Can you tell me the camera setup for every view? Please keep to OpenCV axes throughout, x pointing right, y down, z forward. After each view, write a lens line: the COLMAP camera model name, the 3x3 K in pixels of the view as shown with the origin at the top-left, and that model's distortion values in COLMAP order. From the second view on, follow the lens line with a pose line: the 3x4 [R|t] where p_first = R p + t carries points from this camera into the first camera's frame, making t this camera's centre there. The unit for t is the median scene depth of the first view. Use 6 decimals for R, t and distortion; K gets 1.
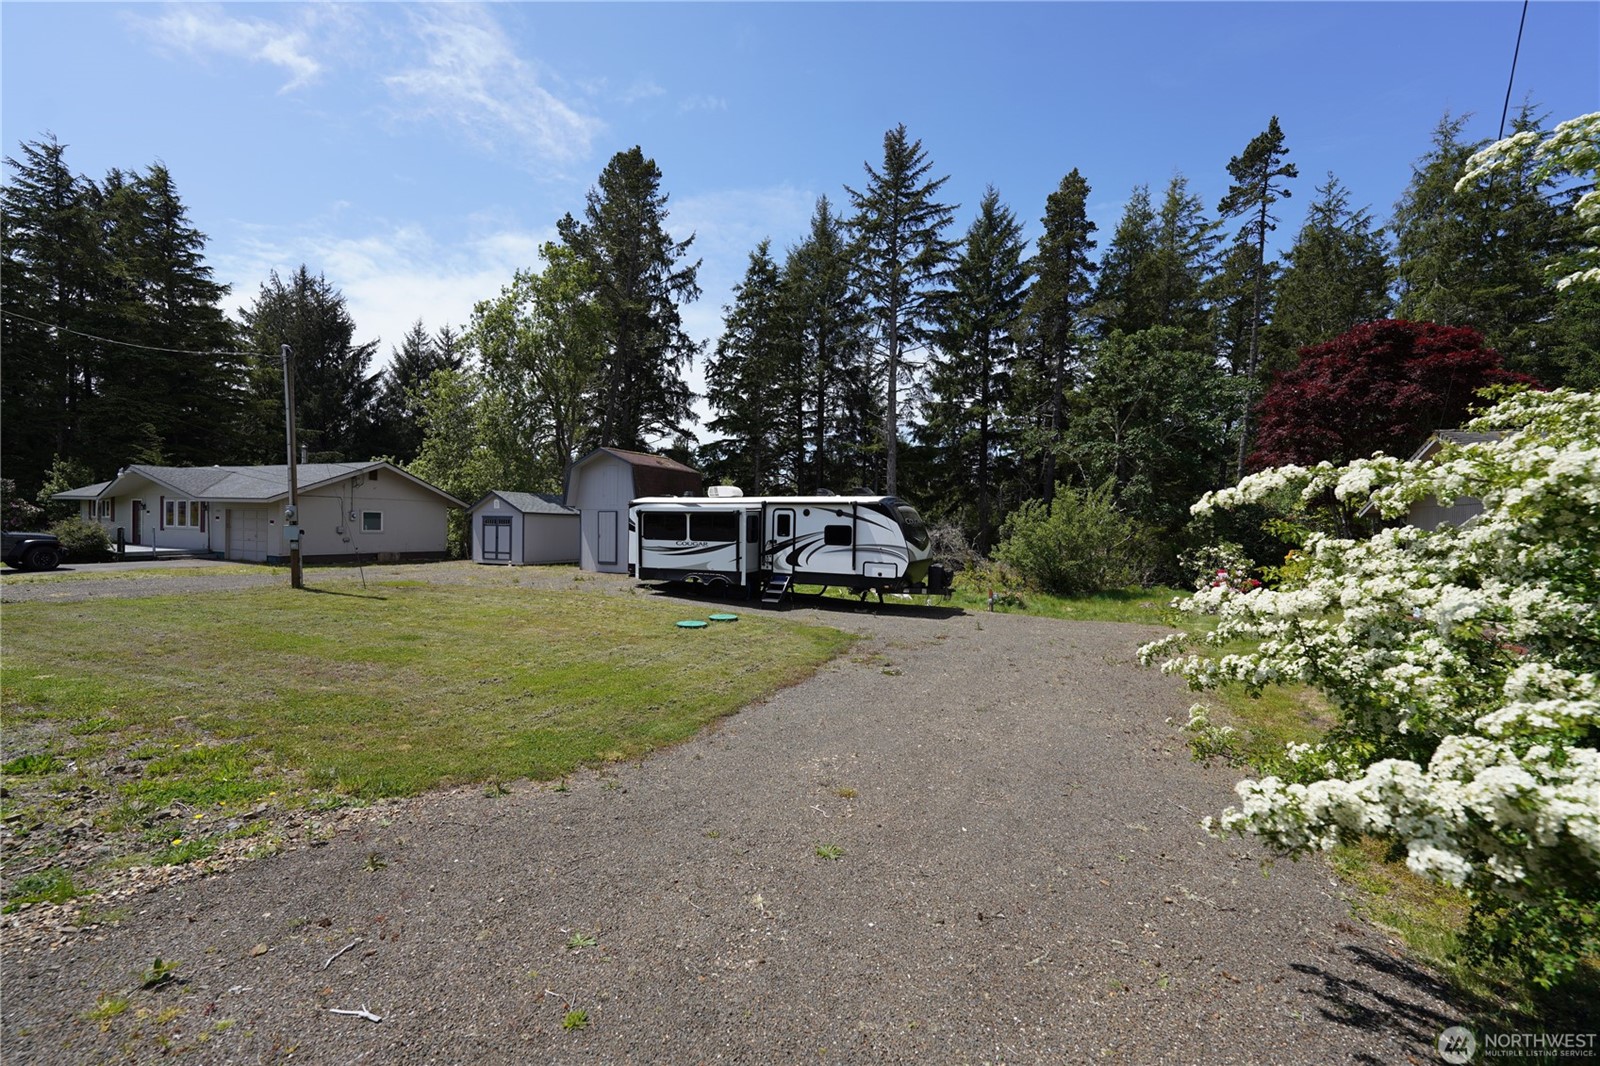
lens RADIAL K [[647.5, 0, 804.1], [0, 647.5, 532.8], [0, 0, 1]] dist [-0.011015, -0.000238]
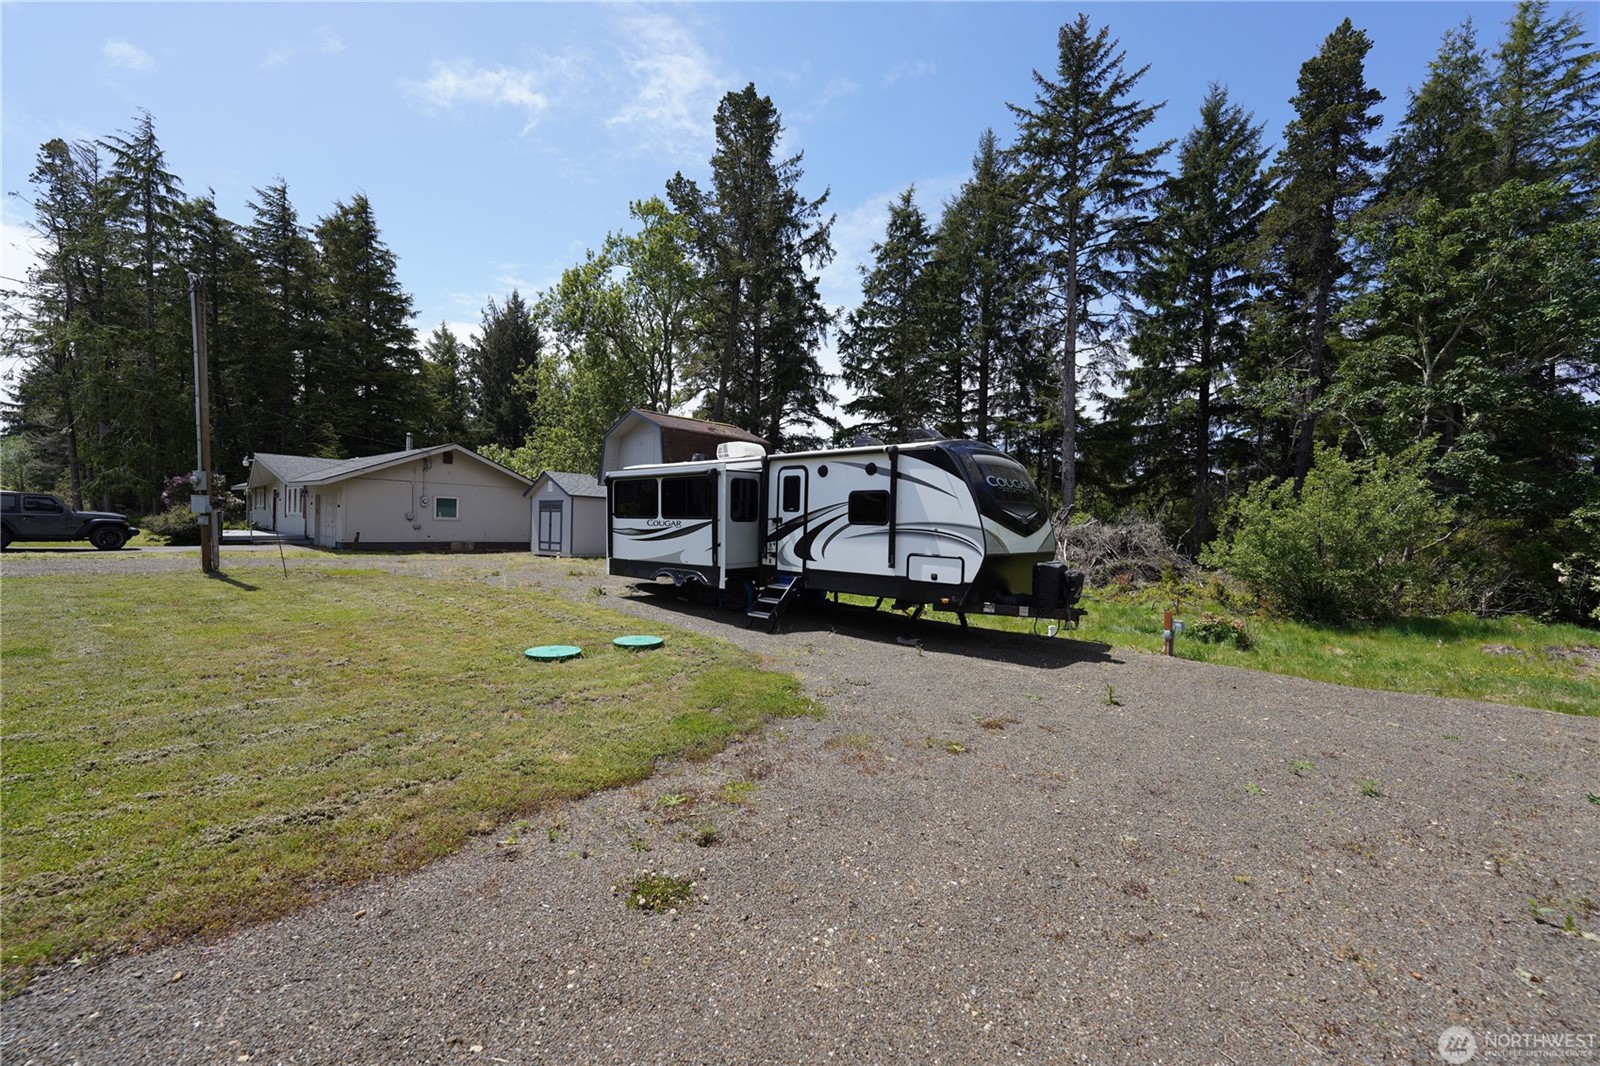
lens RADIAL K [[647.5, 0, 804.1], [0, 647.5, 532.8], [0, 0, 1]] dist [-0.011015, -0.000238]
pose [[0.955841, 0.009478, -0.293733, 0.076747], [-0.012169, 0.999899, -0.007335, 0.014319], [0.293633, 0.010586, 0.955859, 0.197416]]
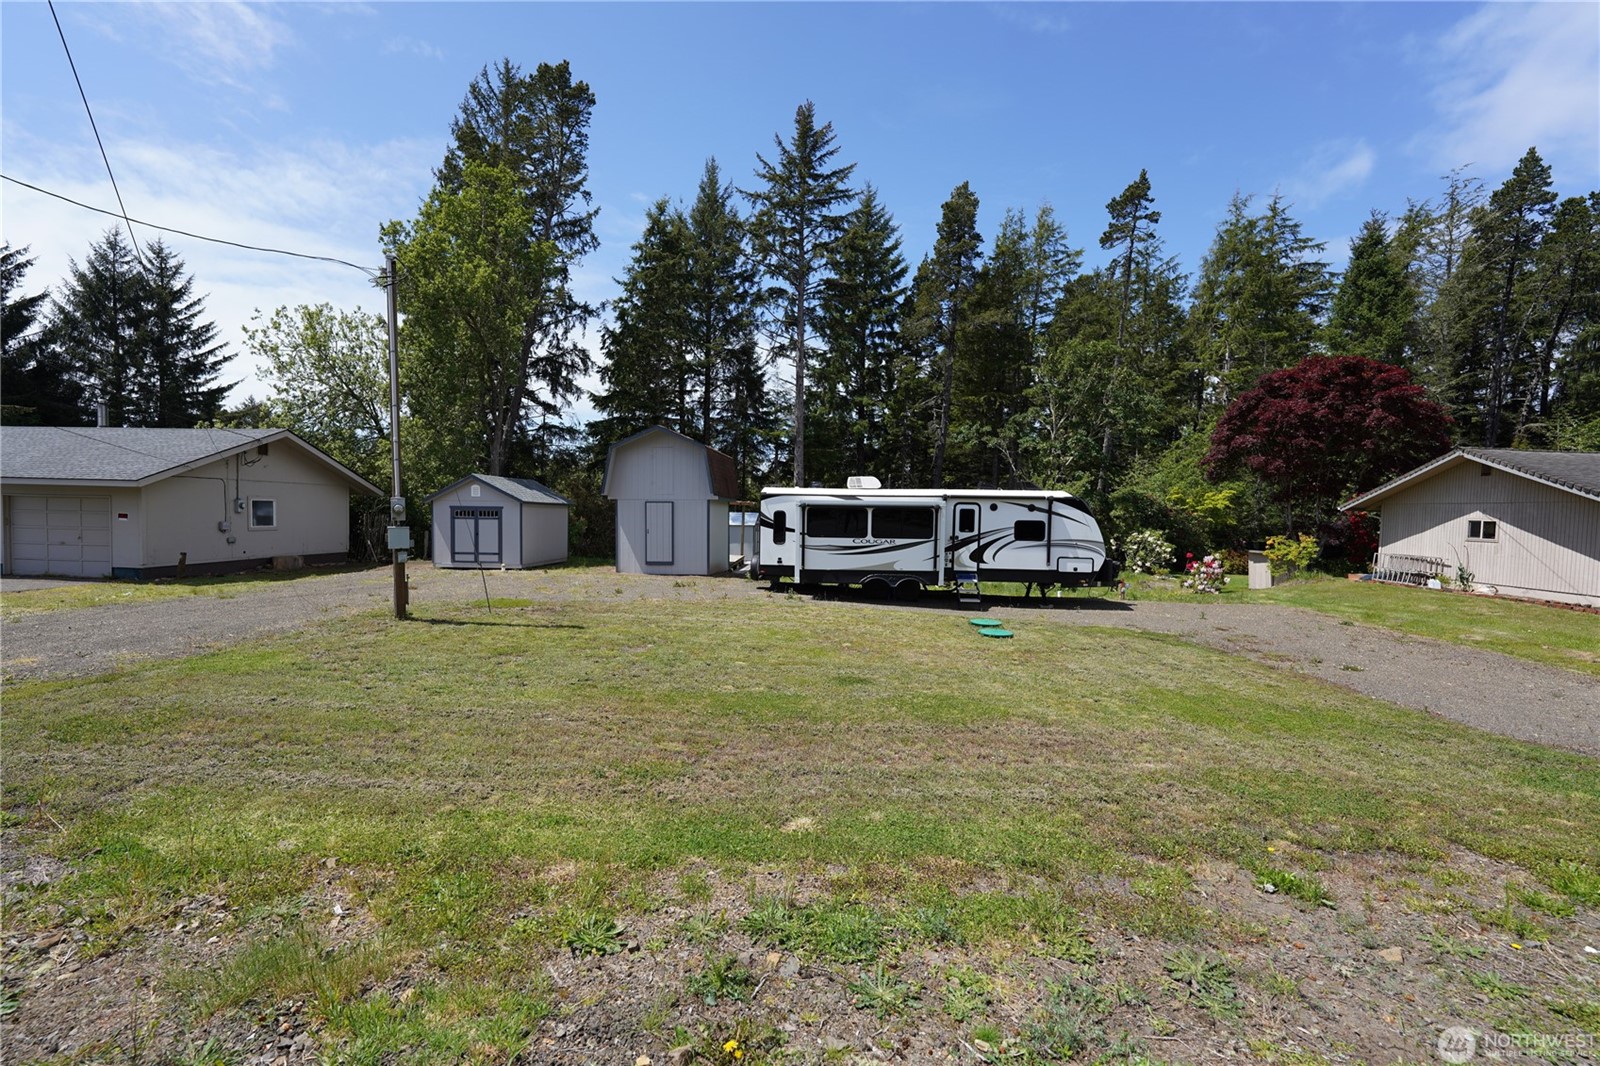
lens RADIAL K [[647.5, 0, 804.1], [0, 647.5, 532.8], [0, 0, 1]] dist [-0.011015, -0.000238]
pose [[0.931971, -0.013979, 0.362264, -0.284144], [0.004642, 0.999635, 0.026631, -0.009411], [-0.362504, -0.023137, 0.931695, 0.097231]]
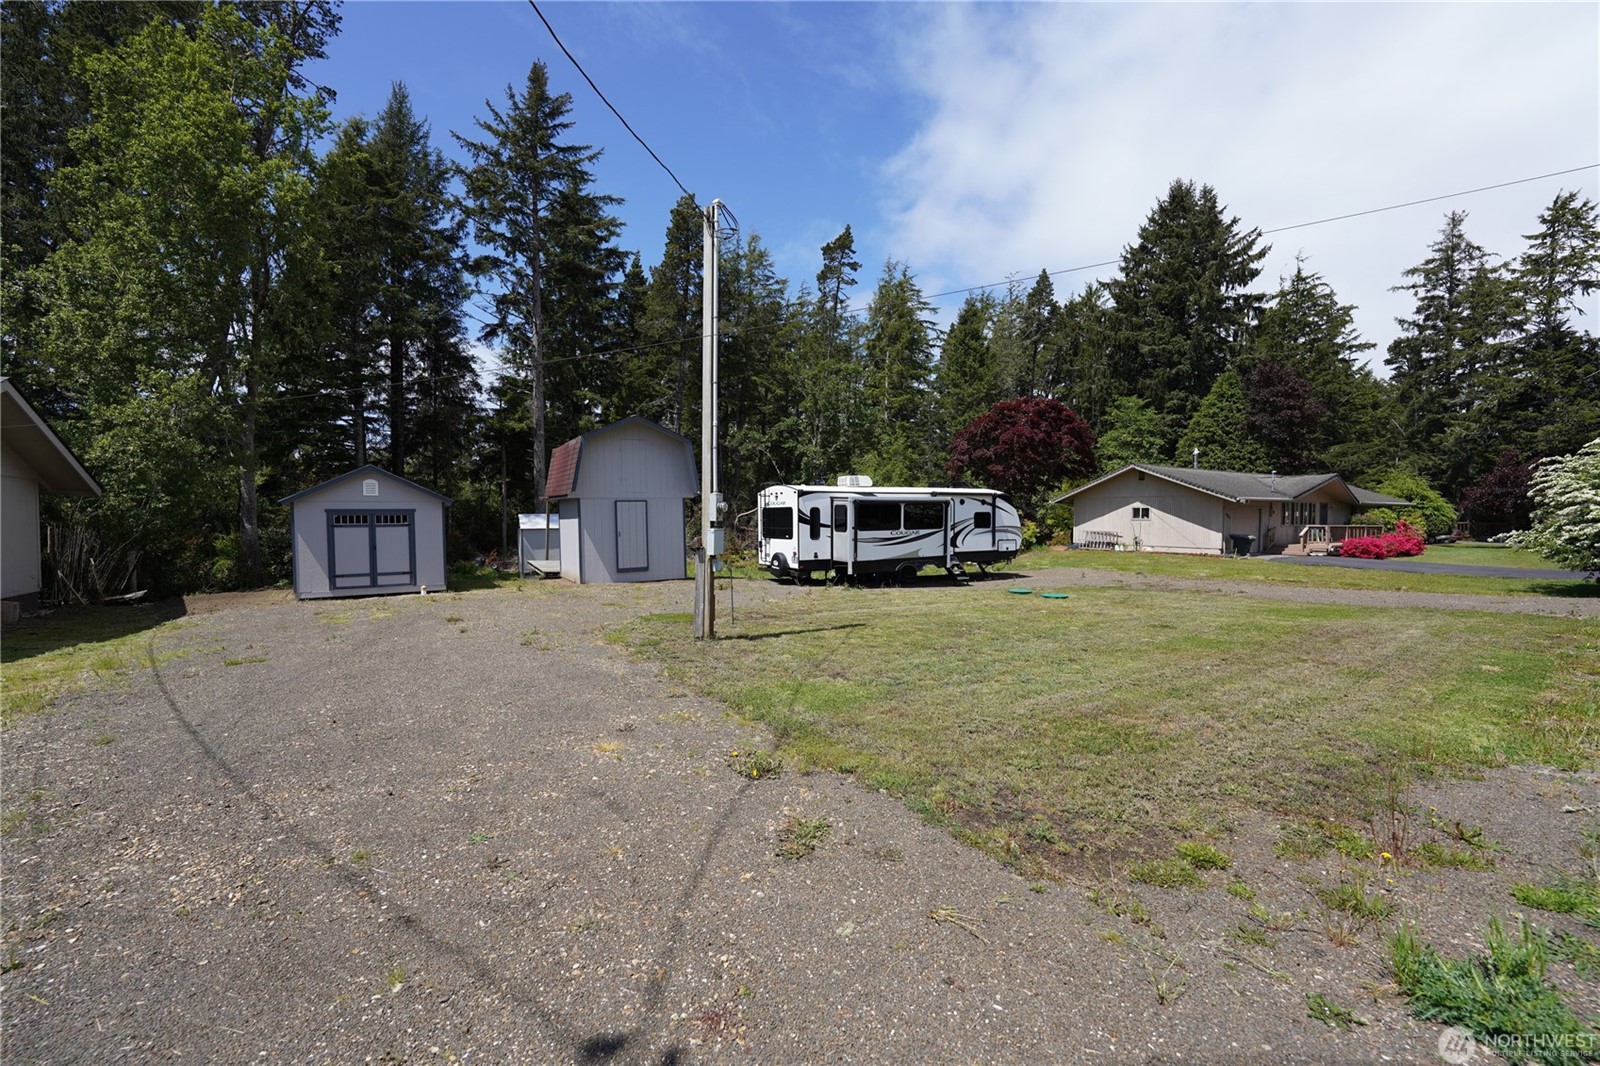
lens RADIAL K [[647.5, 0, 804.1], [0, 647.5, 532.8], [0, 0, 1]] dist [-0.011015, -0.000238]
pose [[0.548377, -0.043350, 0.835107, -0.537496], [0.026402, 0.999055, 0.034524, -0.010846], [-0.835814, 0.003116, 0.549004, 0.277049]]
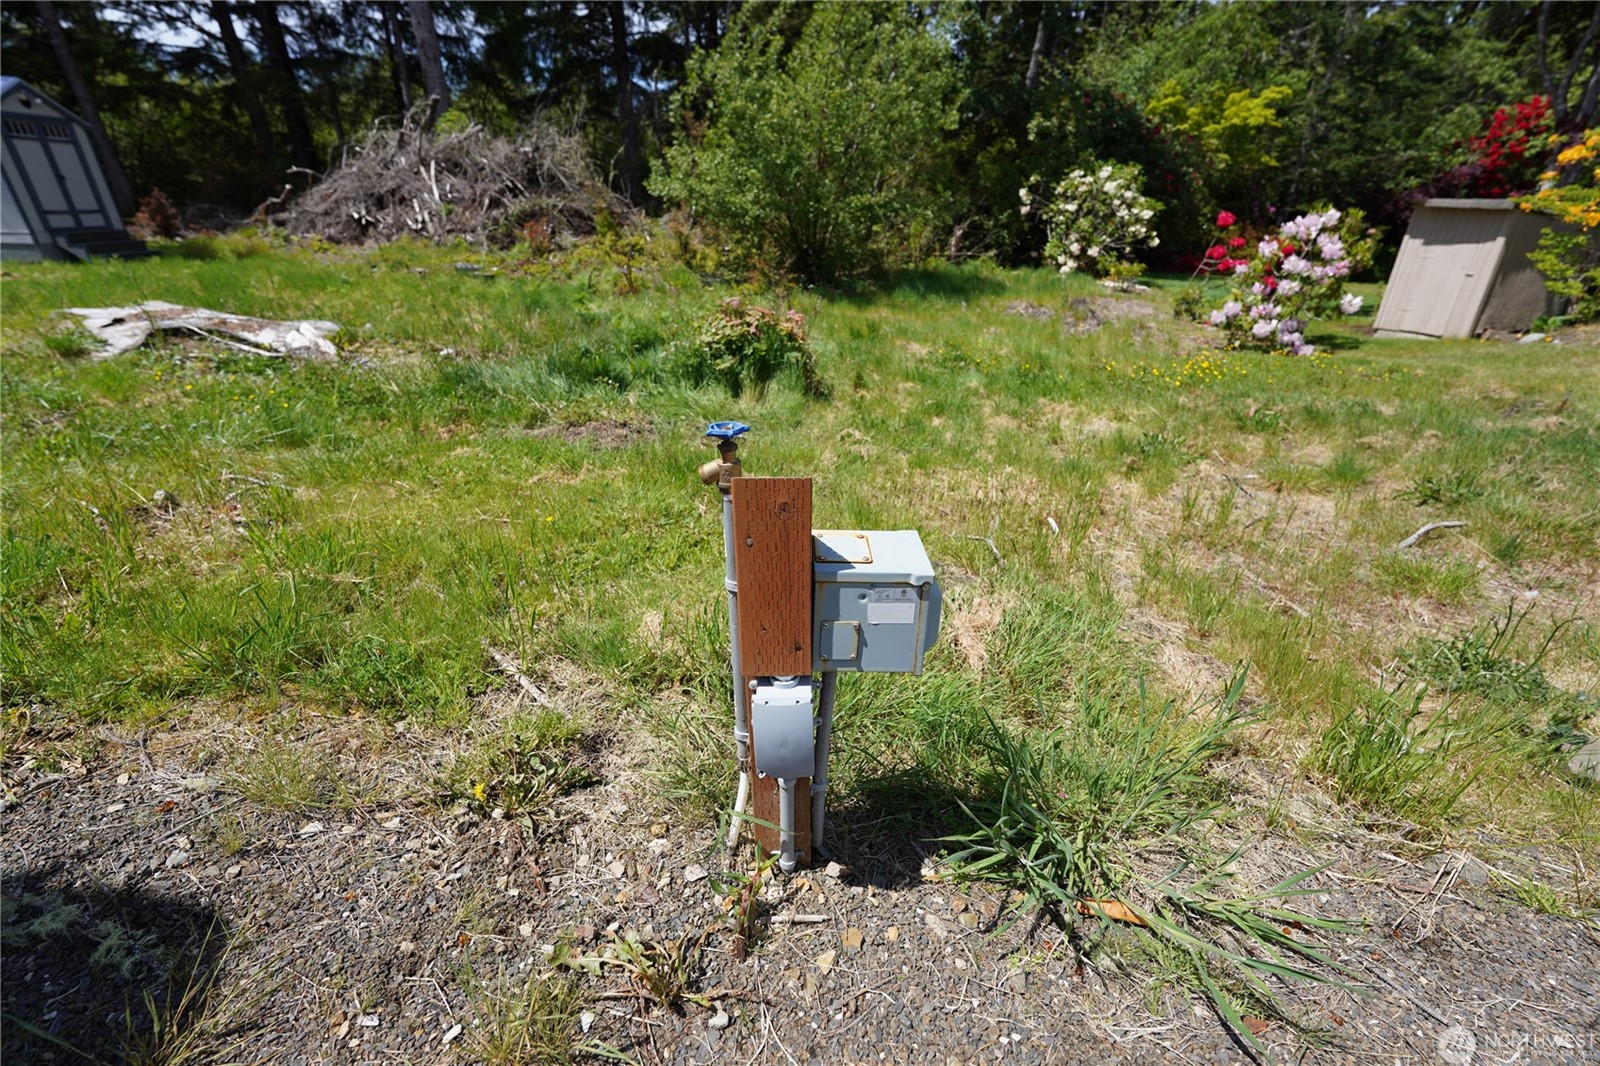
lens RADIAL K [[647.5, 0, 804.1], [0, 647.5, 532.8], [0, 0, 1]] dist [-0.011015, -0.000238]
pose [[0.879047, -0.211741, 0.427133, 0.132324], [-0.008656, 0.888717, 0.458375, 0.034520], [-0.476657, -0.406630, 0.779391, 0.471541]]
